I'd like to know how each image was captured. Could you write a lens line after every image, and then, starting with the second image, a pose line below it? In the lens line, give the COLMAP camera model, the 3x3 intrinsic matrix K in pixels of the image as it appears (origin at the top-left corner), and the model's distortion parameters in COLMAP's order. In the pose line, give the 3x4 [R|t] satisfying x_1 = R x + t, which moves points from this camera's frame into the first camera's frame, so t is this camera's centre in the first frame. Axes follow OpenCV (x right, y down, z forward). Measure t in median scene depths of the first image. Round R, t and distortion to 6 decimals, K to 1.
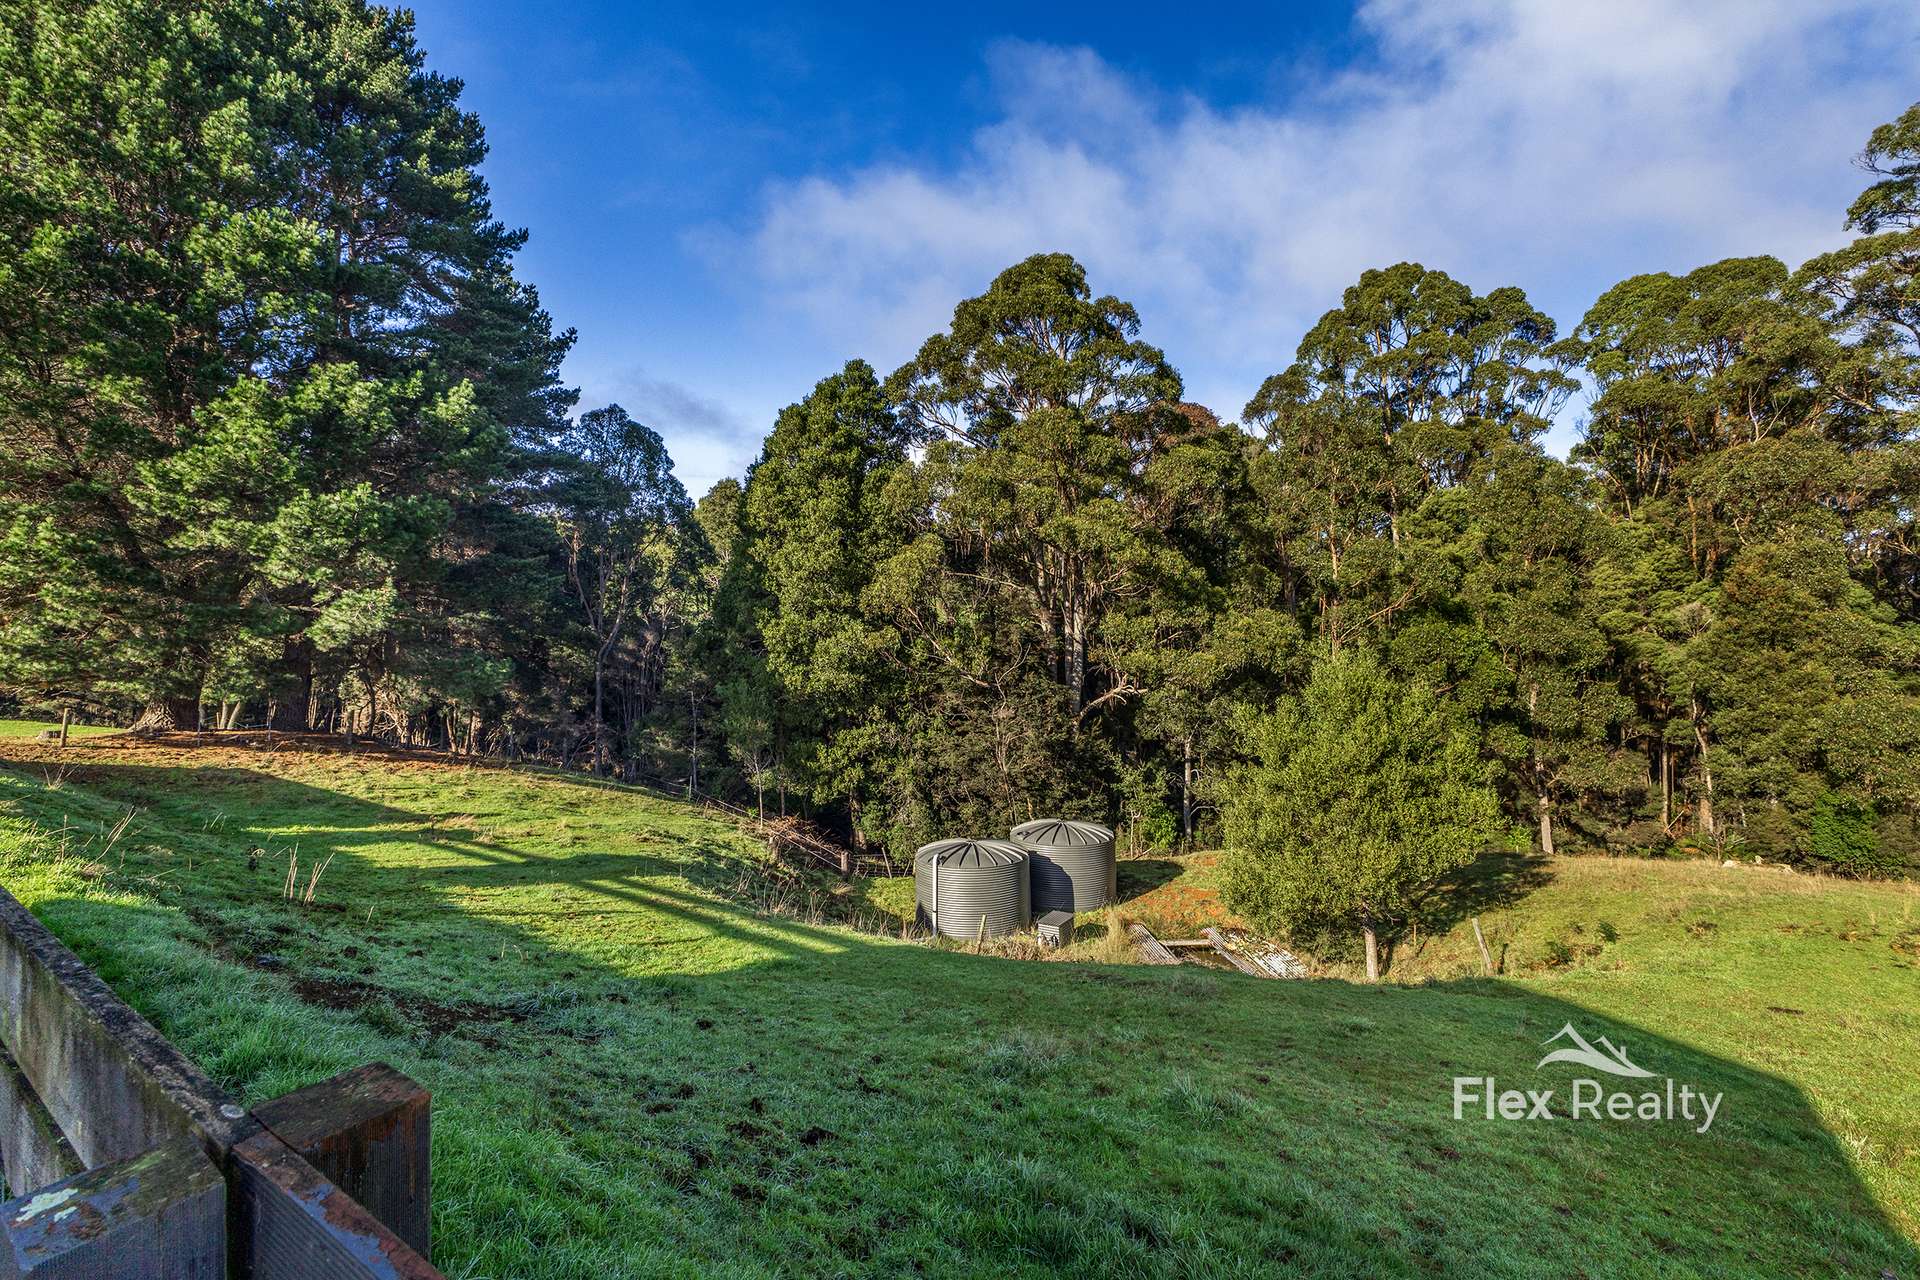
lens RADIAL K [[844.7, 0, 964.0], [0, 844.7, 640.9], [0, 0, 1]] dist [-0.001404, 0.001166]
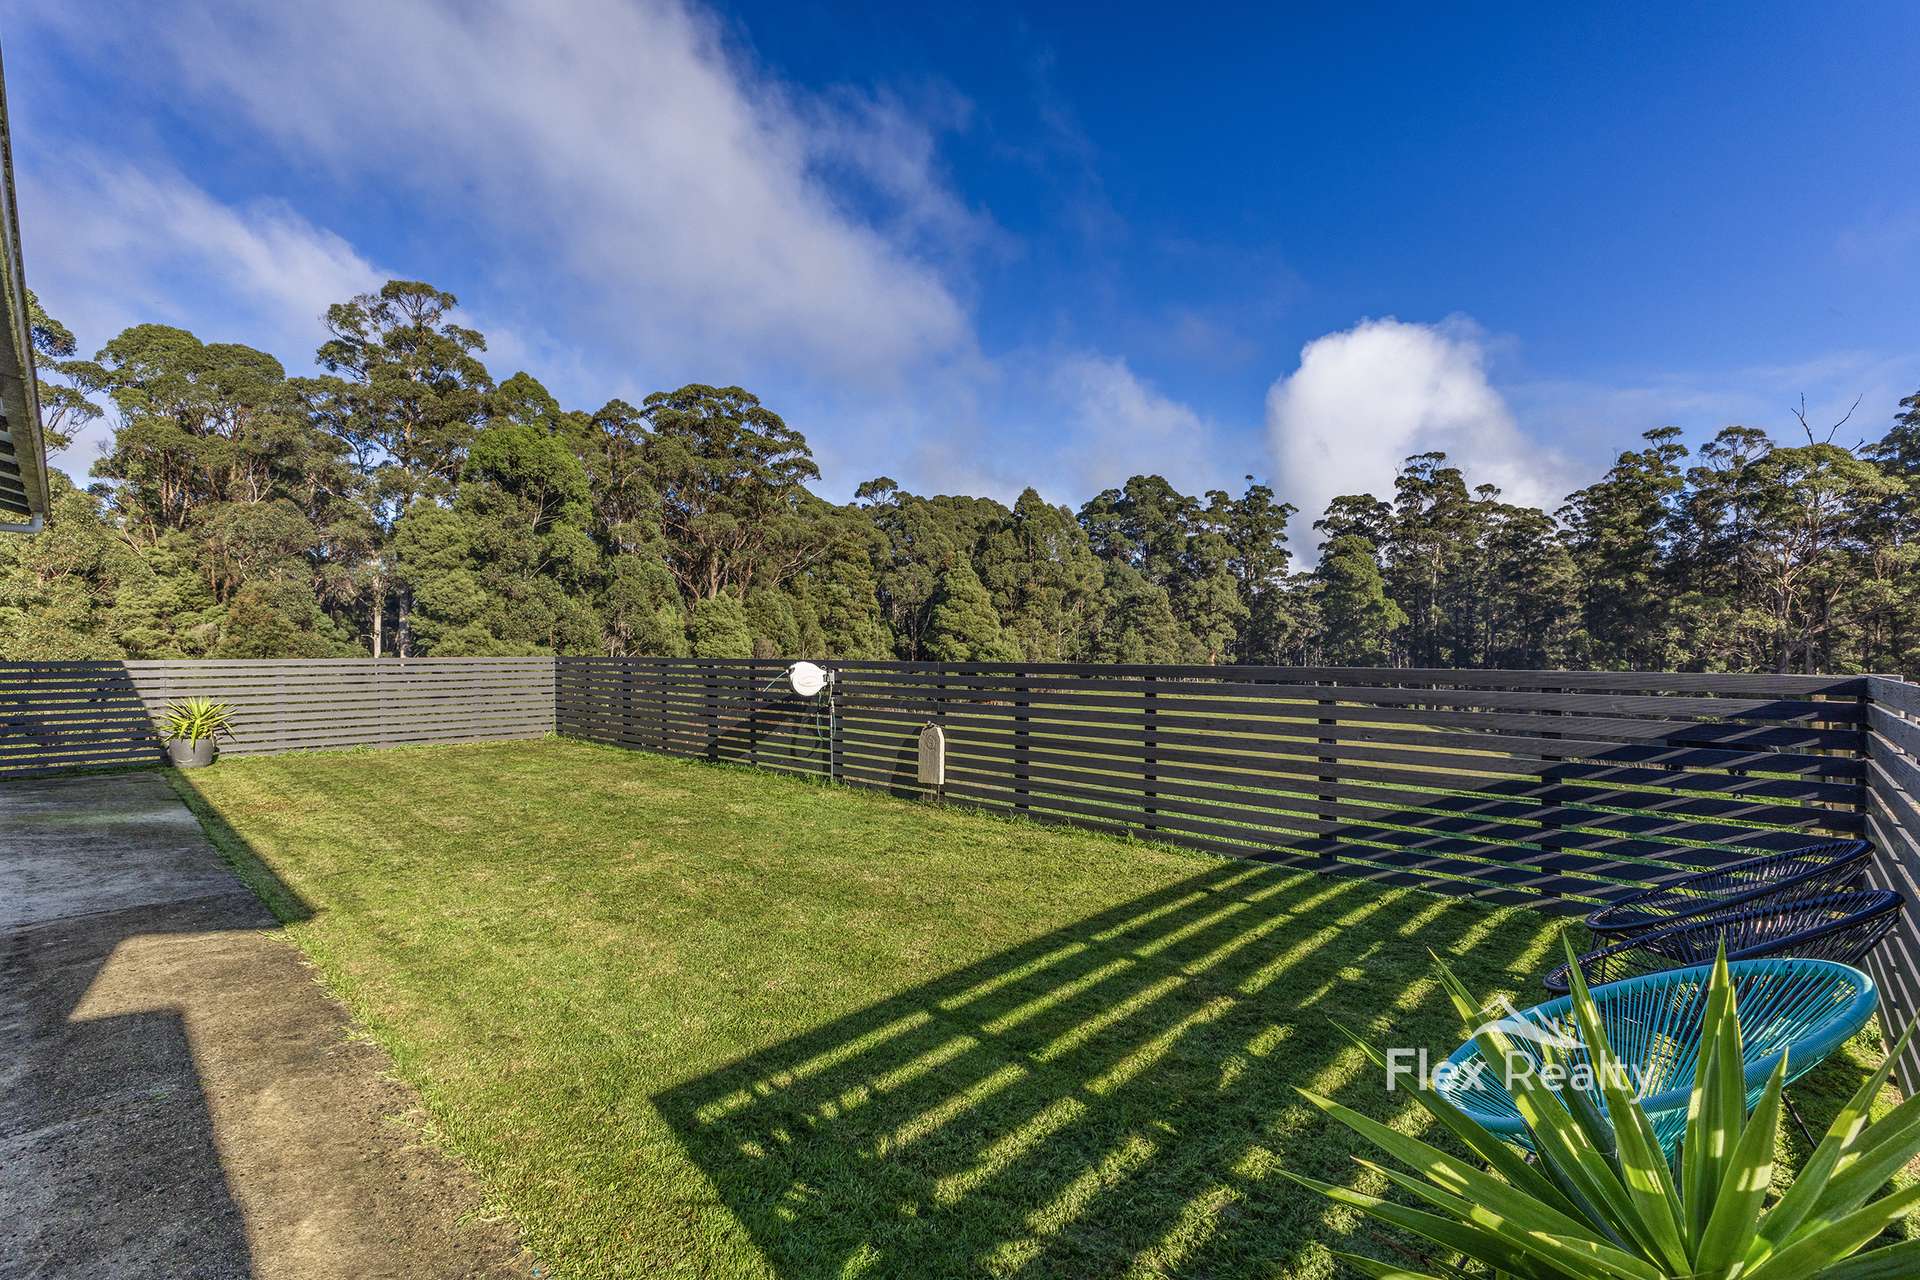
lens RADIAL K [[844.7, 0, 957.3], [0, 844.7, 644.6], [0, 0, 1]] dist [-0.001404, 0.001166]
pose [[0.154132, 0.007338, 0.988023, -0.162386], [0.009910, 0.999911, -0.008972, 0.006641], [-0.988001, 0.011174, 0.154045, -0.239643]]
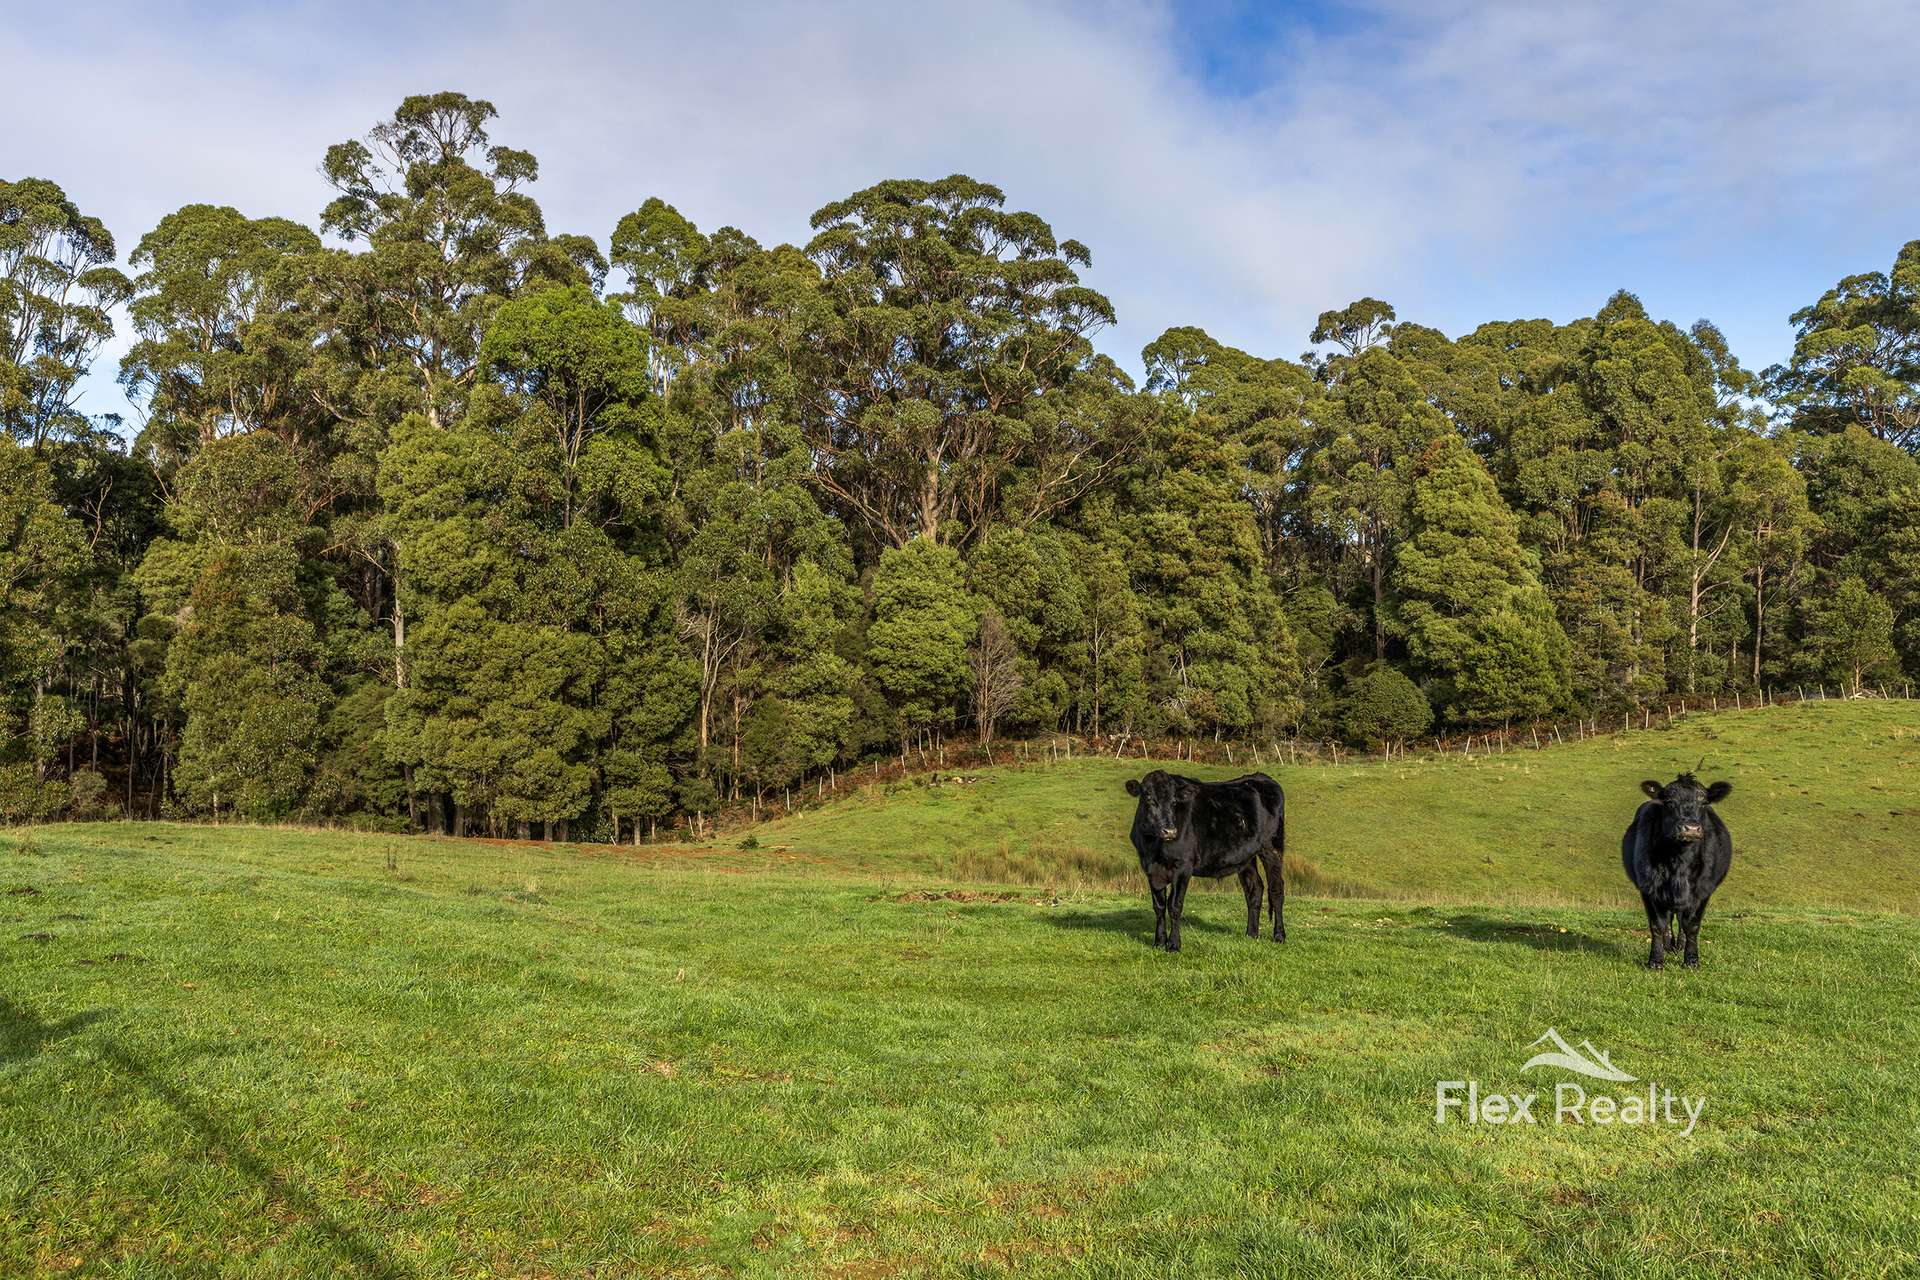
lens RADIAL K [[1589.5, 0, 948.5], [0, 1589.5, 621.9], [0, 0, 1]] dist [0.015249, -0.022186]
pose [[0.579162, 0.005641, 0.815193, -0.048824], [0.016463, 0.999691, -0.018613, 0.015830], [-0.815046, 0.024200, 0.578890, -0.592524]]
